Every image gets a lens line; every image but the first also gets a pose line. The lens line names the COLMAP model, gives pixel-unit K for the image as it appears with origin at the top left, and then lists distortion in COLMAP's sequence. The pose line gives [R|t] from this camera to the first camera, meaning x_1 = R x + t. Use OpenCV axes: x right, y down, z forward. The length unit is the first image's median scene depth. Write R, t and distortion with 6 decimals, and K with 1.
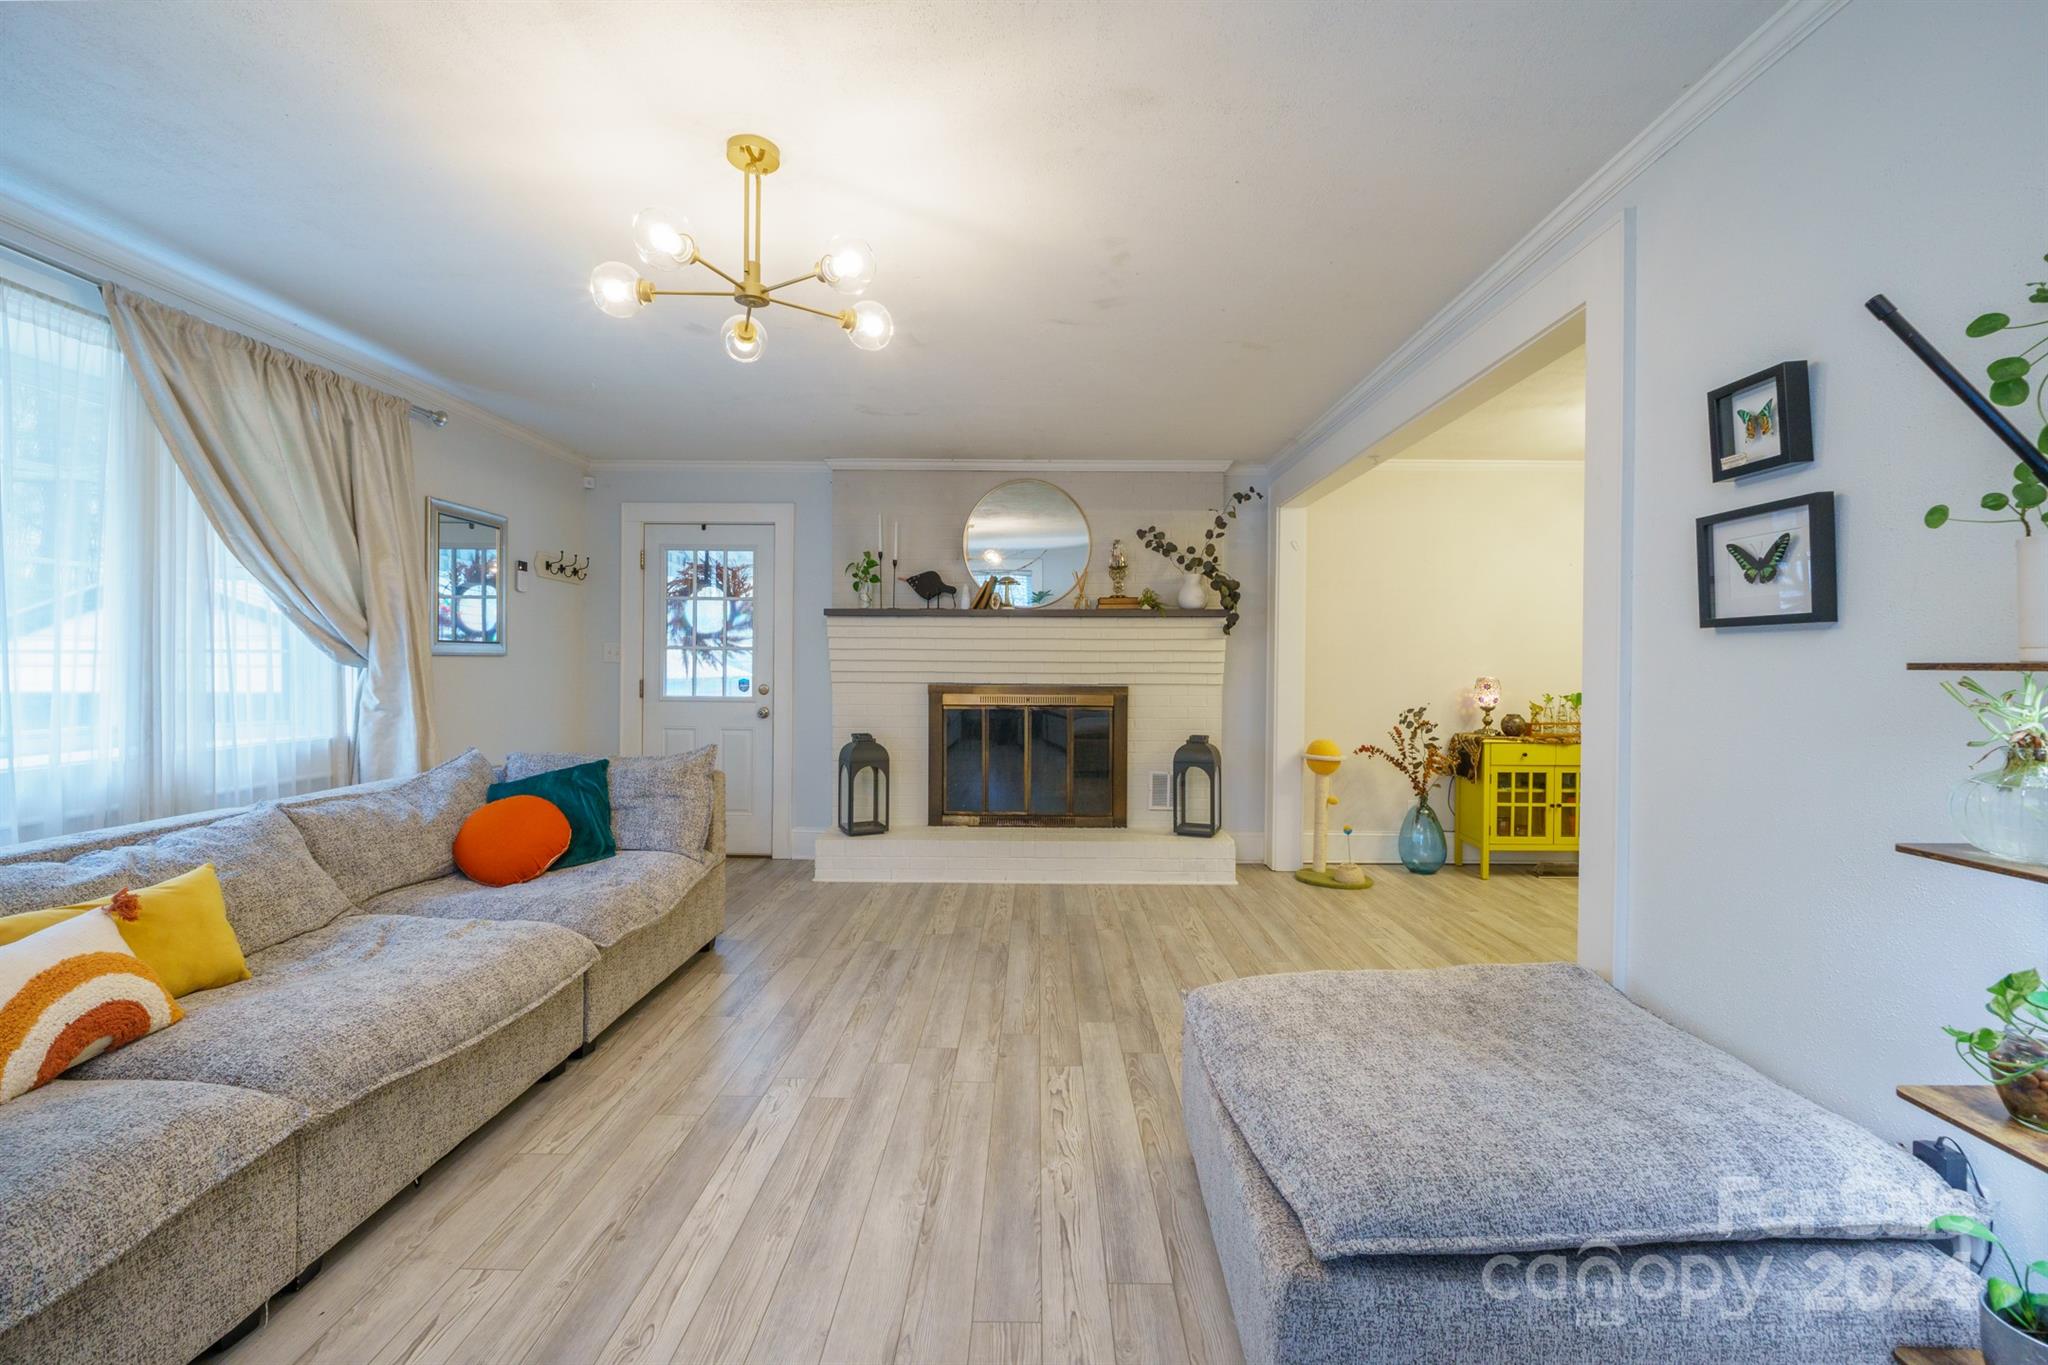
lens RADIAL K [[871.7, 0, 1031.3], [0, 871.7, 653.8], [0, 0, 1]] dist [-0.009973, 0.000347]
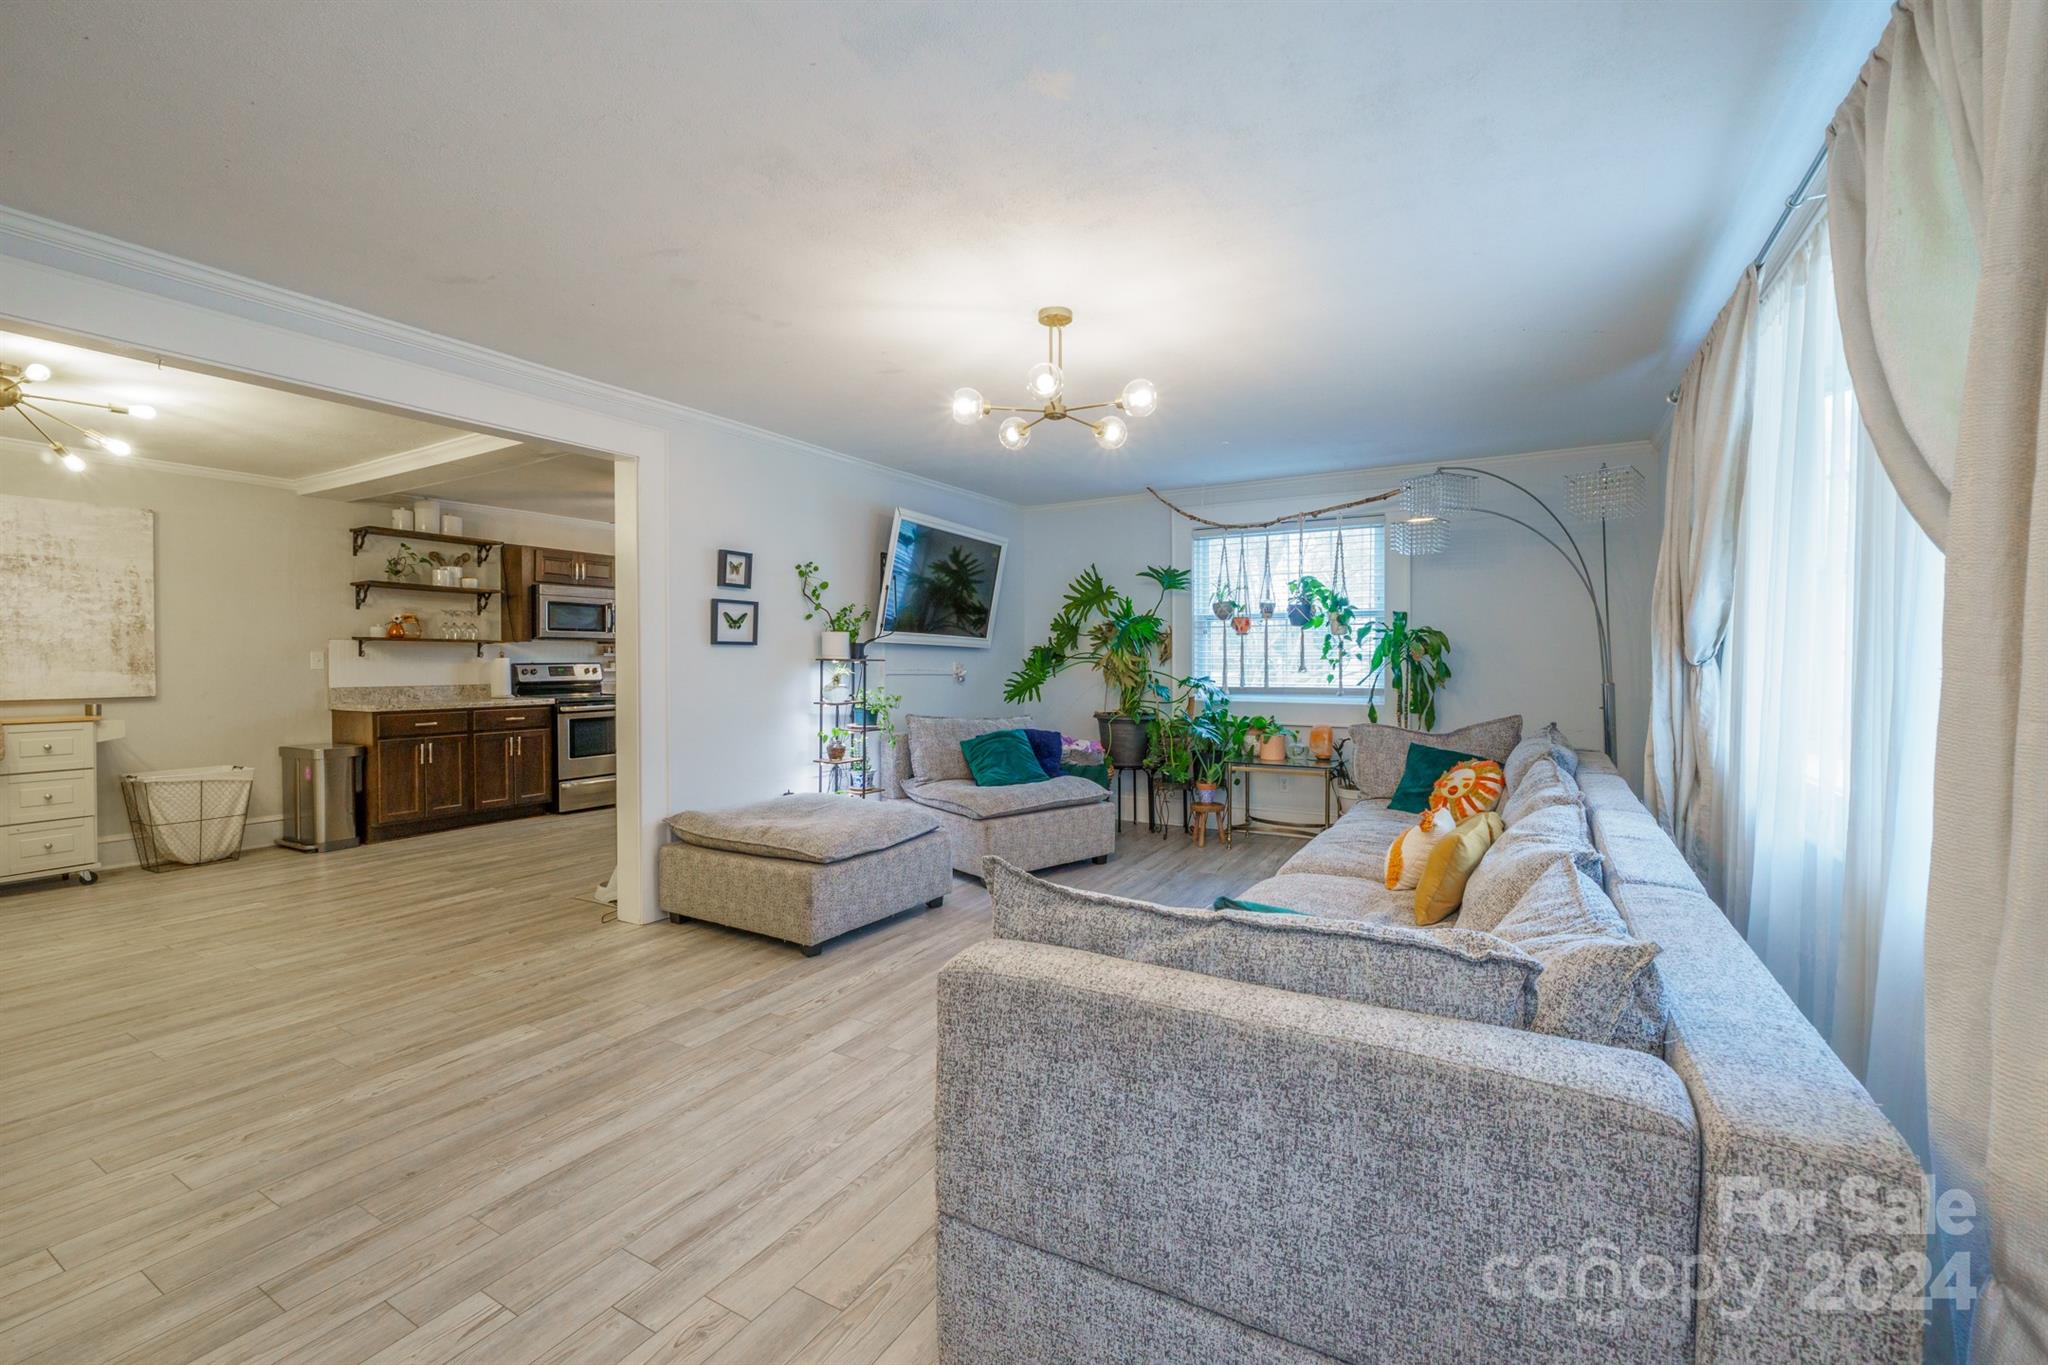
lens RADIAL K [[871.7, 0, 1026.7], [0, 871.7, 670.6], [0, 0, 1]] dist [-0.009973, 0.000347]
pose [[-0.873379, -0.013434, 0.486857, -0.508532], [-0.009921, 0.999903, 0.009793, 0.004636], [-0.486941, 0.003723, -0.873427, 1.180134]]
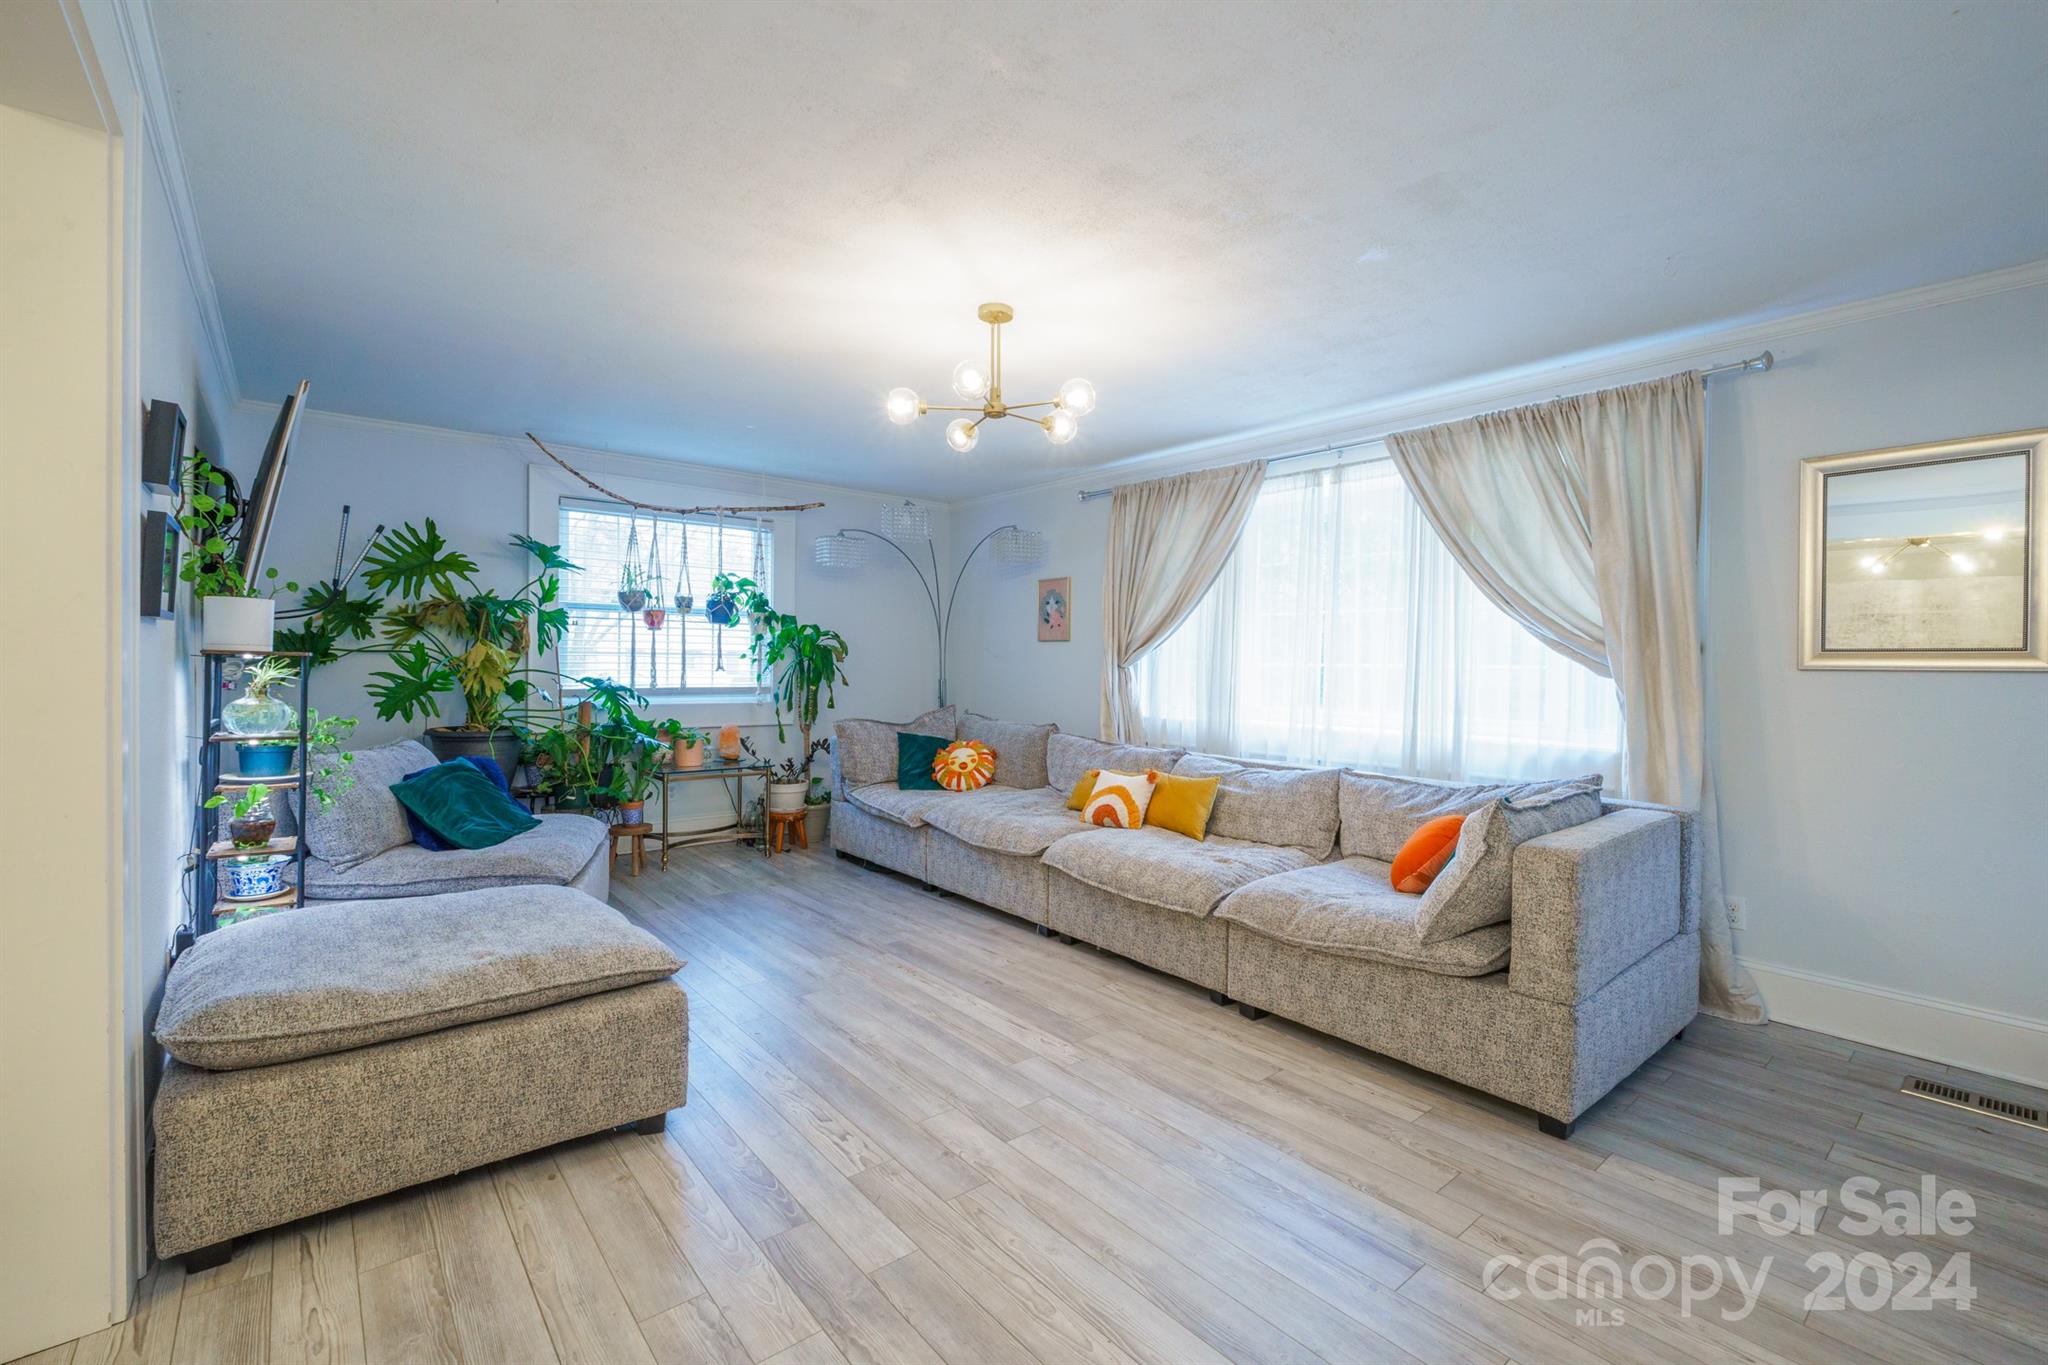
lens RADIAL K [[871.7, 0, 1052.2], [0, 871.7, 671.1], [0, 0, 1]] dist [-0.009973, 0.000347]
pose [[-0.749317, -0.010089, -0.662135, 0.285512], [-0.013955, 0.999902, 0.000557, 0.008040], [0.662065, 0.009657, -0.749384, 1.097689]]
